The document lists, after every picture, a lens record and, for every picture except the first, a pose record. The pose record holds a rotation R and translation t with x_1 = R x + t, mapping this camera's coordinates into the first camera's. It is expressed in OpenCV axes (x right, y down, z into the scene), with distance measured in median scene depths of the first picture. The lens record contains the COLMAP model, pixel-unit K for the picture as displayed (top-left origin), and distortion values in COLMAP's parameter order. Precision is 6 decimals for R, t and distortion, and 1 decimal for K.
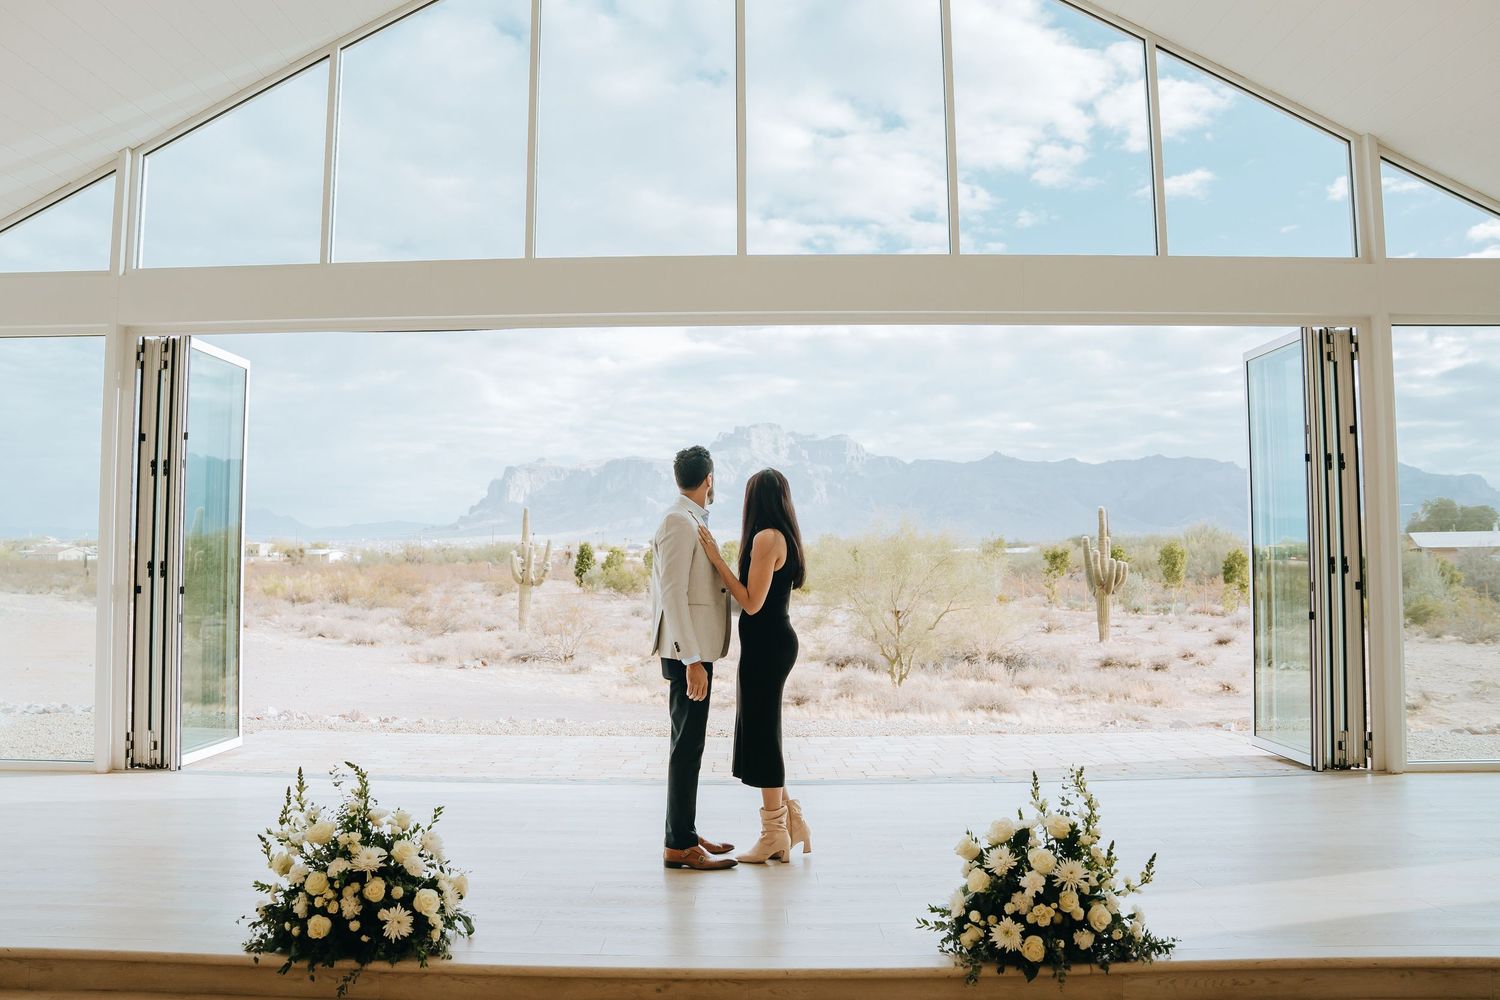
lens RADIAL K [[1140.9, 0, 727.5], [0, 1140.9, 492.2], [0, 0, 1]] dist [-0.180153, 0.134857]
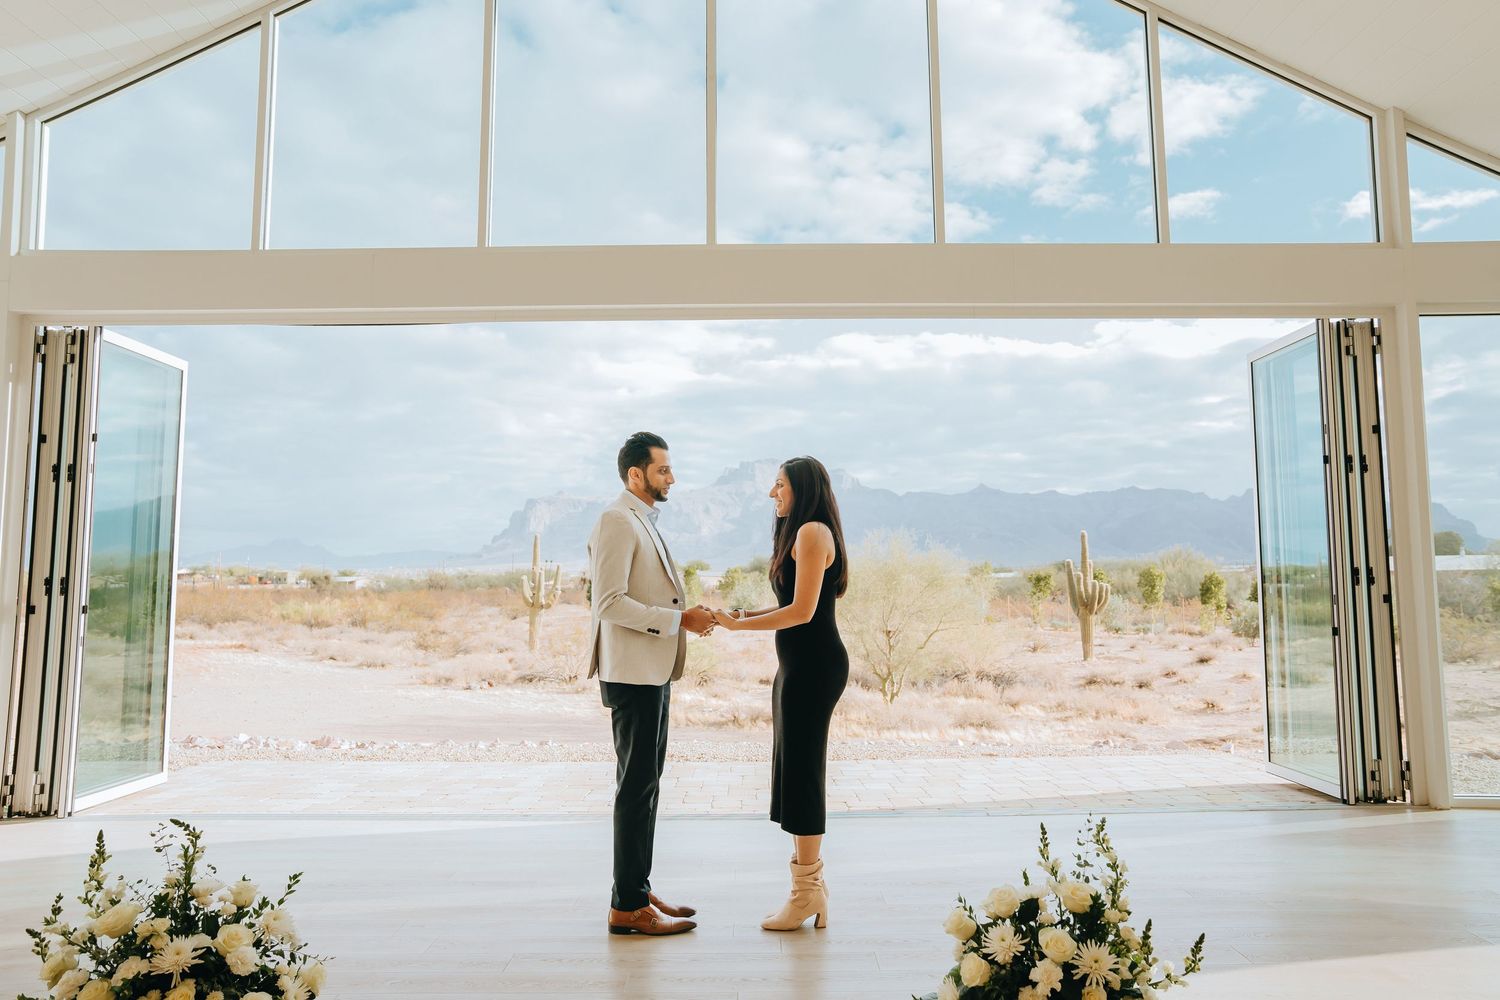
lens RADIAL K [[1054.5, 0, 764.4], [0, 1054.5, 488.2], [0, 0, 1]] dist [-0.117965, 0.146345]
pose [[0.999579, -0.001733, 0.028965, 0.044478], [0.002677, 0.999466, -0.032577, 0.027707], [-0.028894, 0.032641, 0.999049, 0.206903]]
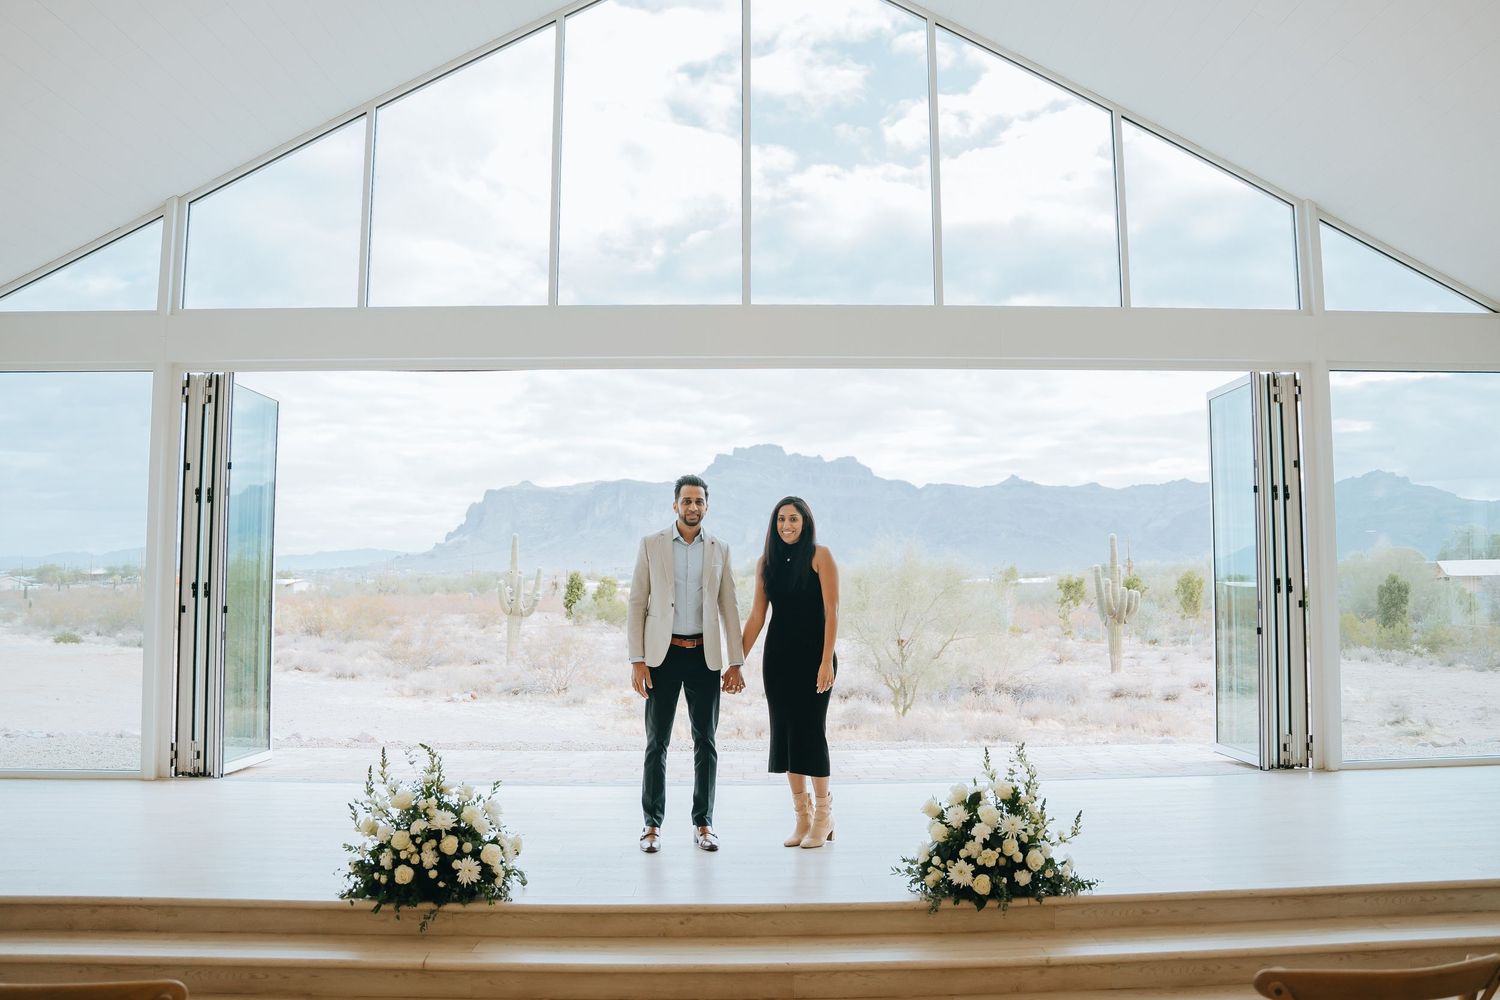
lens RADIAL K [[1228.7, 0, 797.4], [0, 1228.7, 495.4], [0, 0, 1]] dist [-0.180685, 0.137915]
pose [[0.998296, 0.002888, 0.058283, -0.009885], [-0.001798, 0.999822, -0.018757, -0.001927], [-0.058327, 0.018620, 0.998124, -0.269679]]
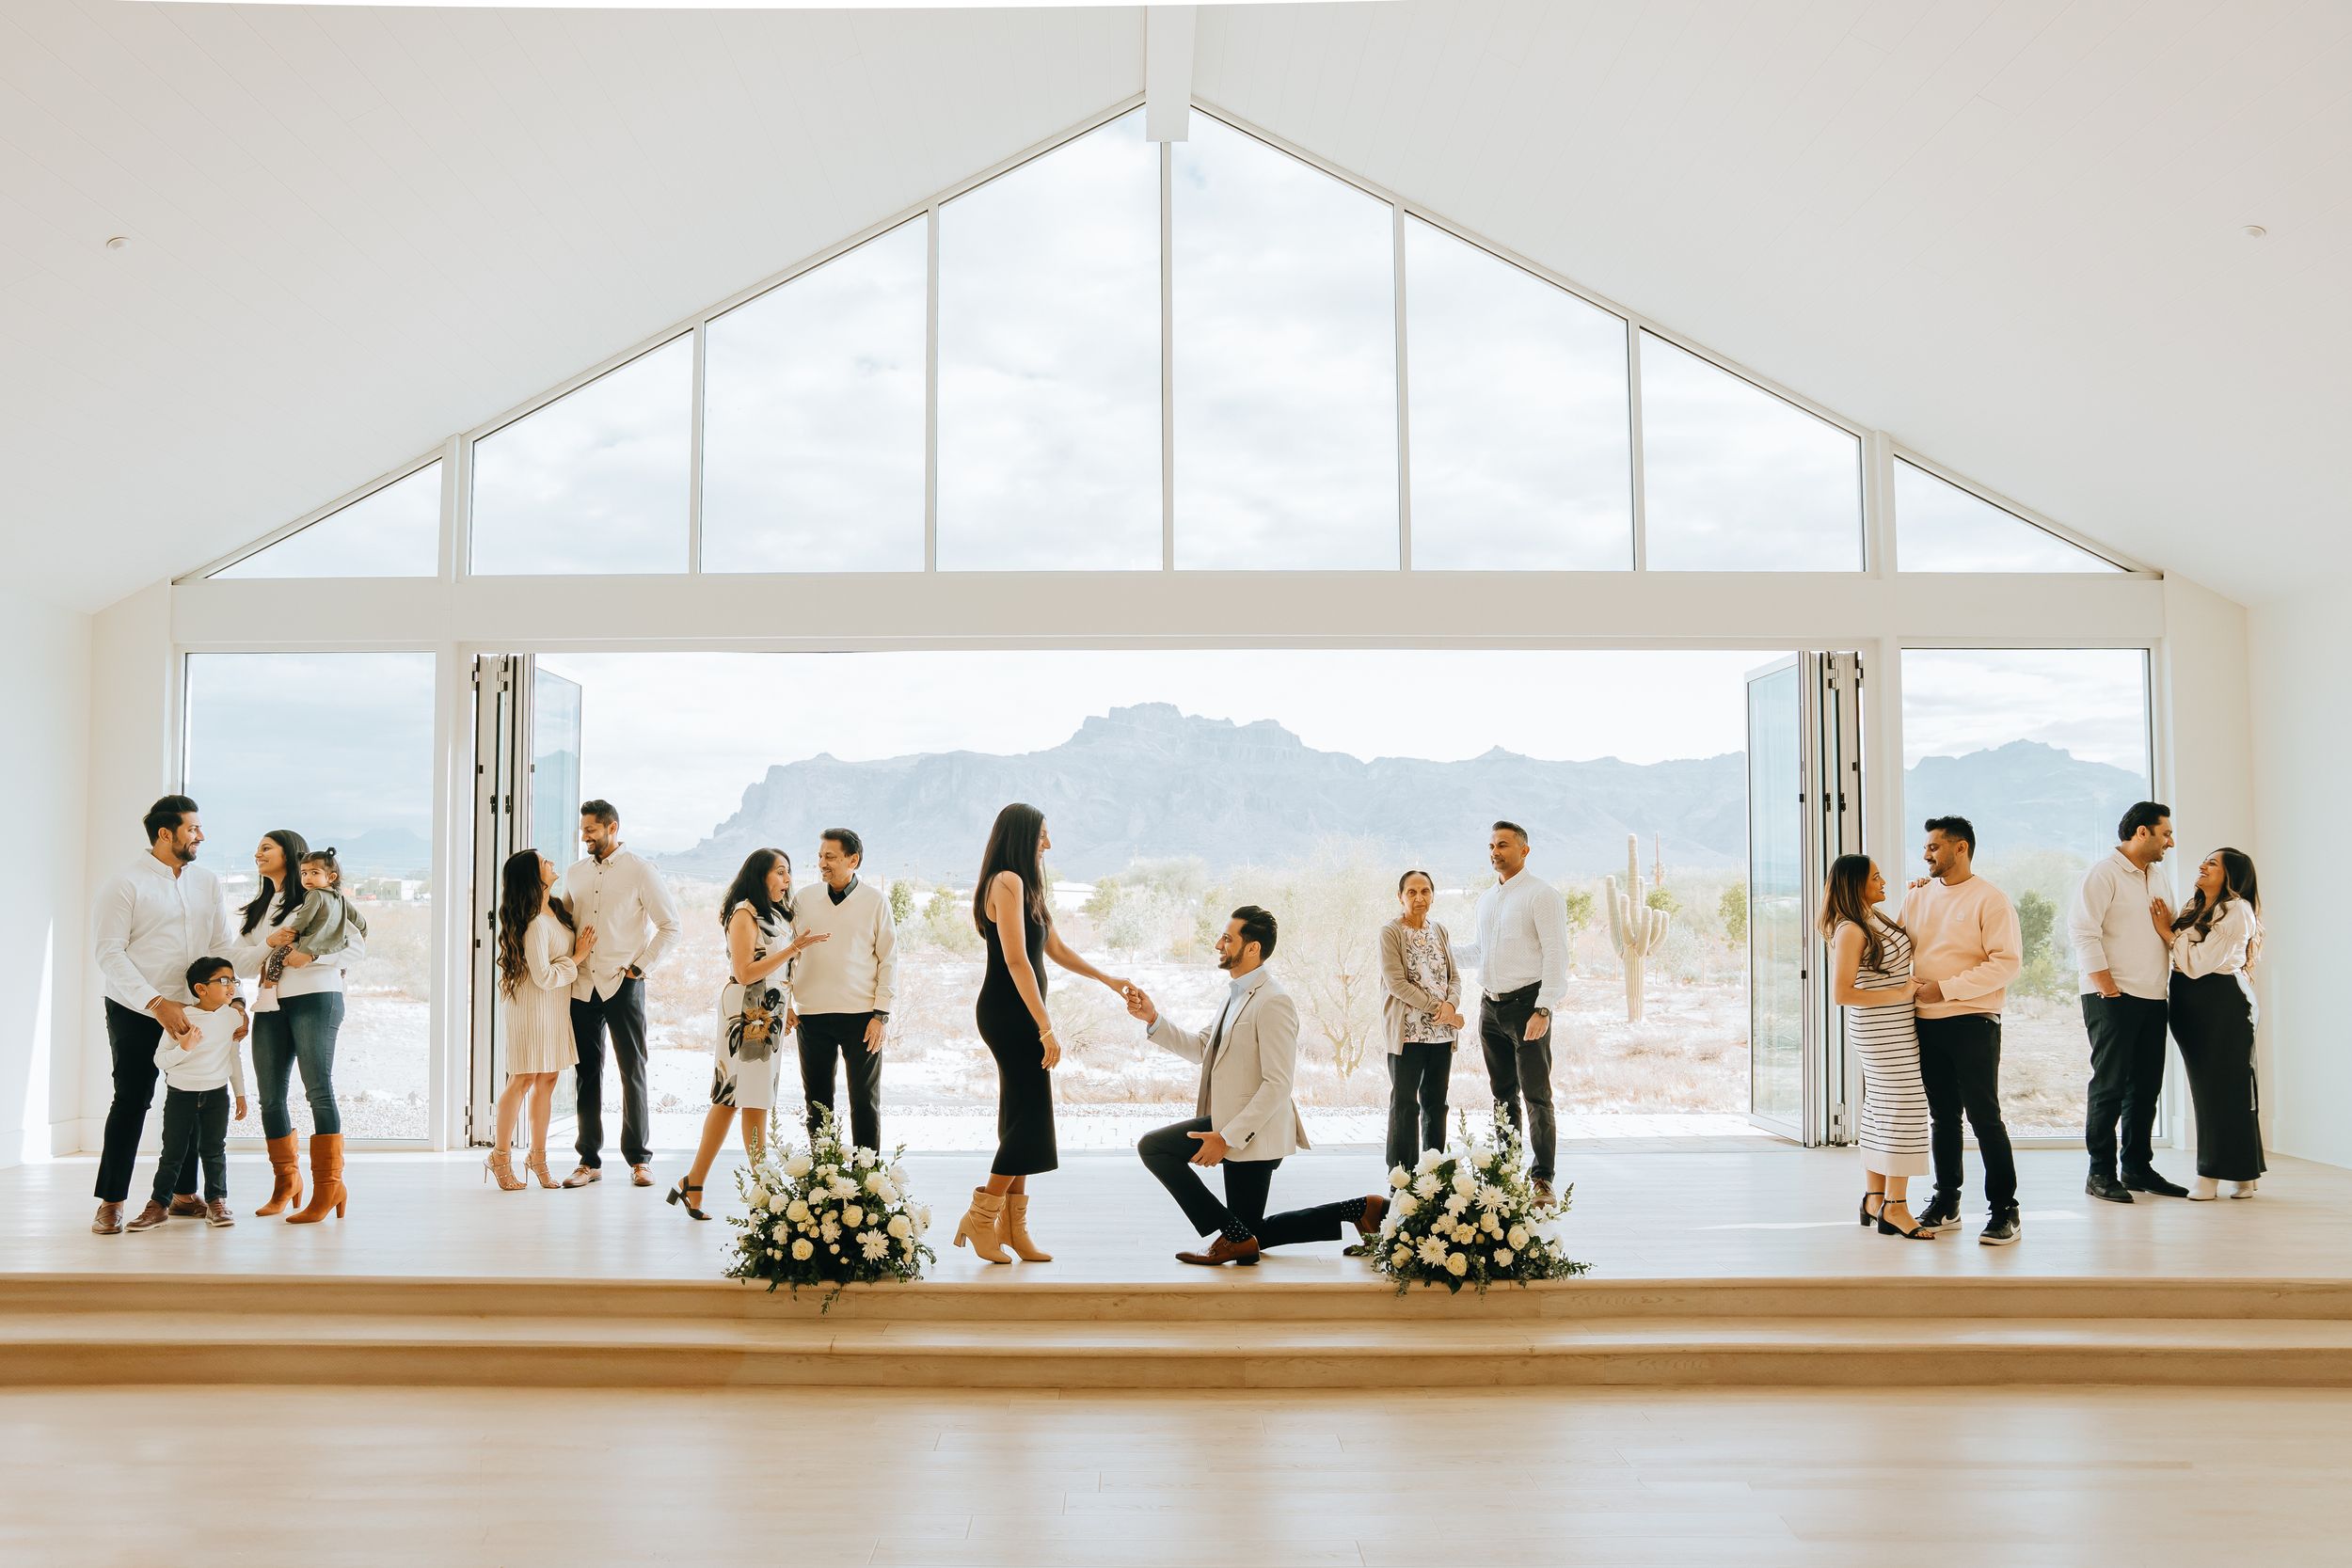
lens RADIAL K [[1693.6, 0, 1133.7], [0, 1693.6, 841.2], [0, 0, 1]] dist [-0.118776, 0.132204]
pose [[0.999772, 0.003355, 0.021101, -0.061227], [-0.003814, 0.999757, 0.021722, -0.033137], [-0.021023, -0.021798, 0.999541, -0.490510]]
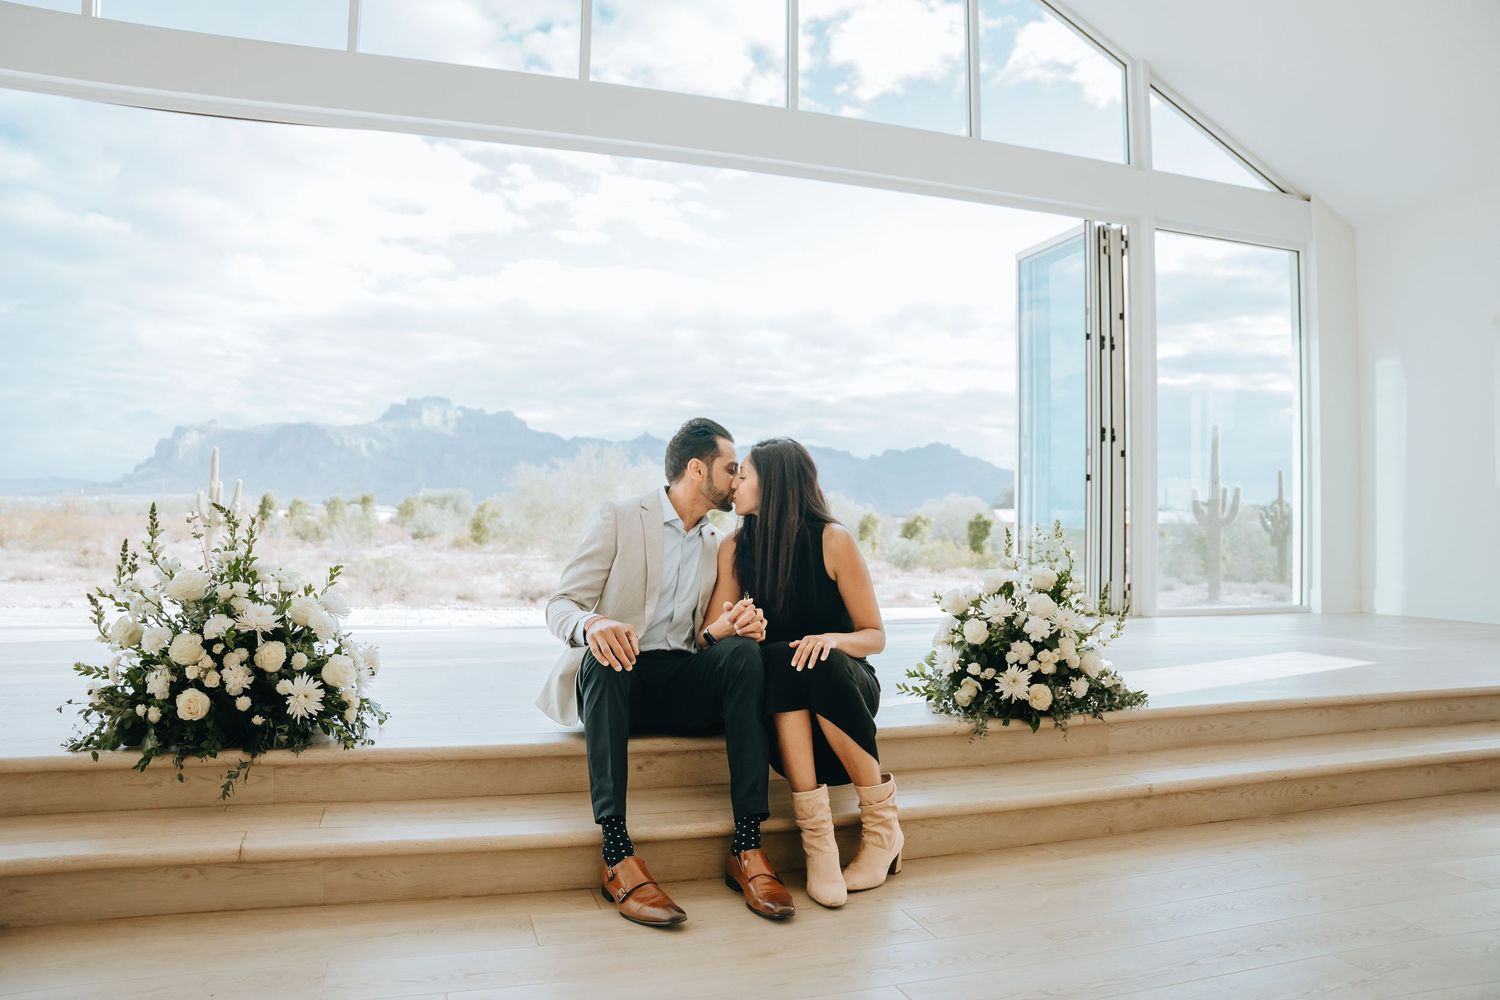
lens RADIAL K [[1031.9, 0, 750.0], [0, 1031.9, 500.0], [0, 0, 1]] dist [-0.176225, 0.126036]
pose [[0.943120, 0.027510, 0.331313, -0.182266], [-0.037946, 0.998965, 0.025069, 0.171797], [-0.330281, -0.036215, 0.943188, 0.197087]]
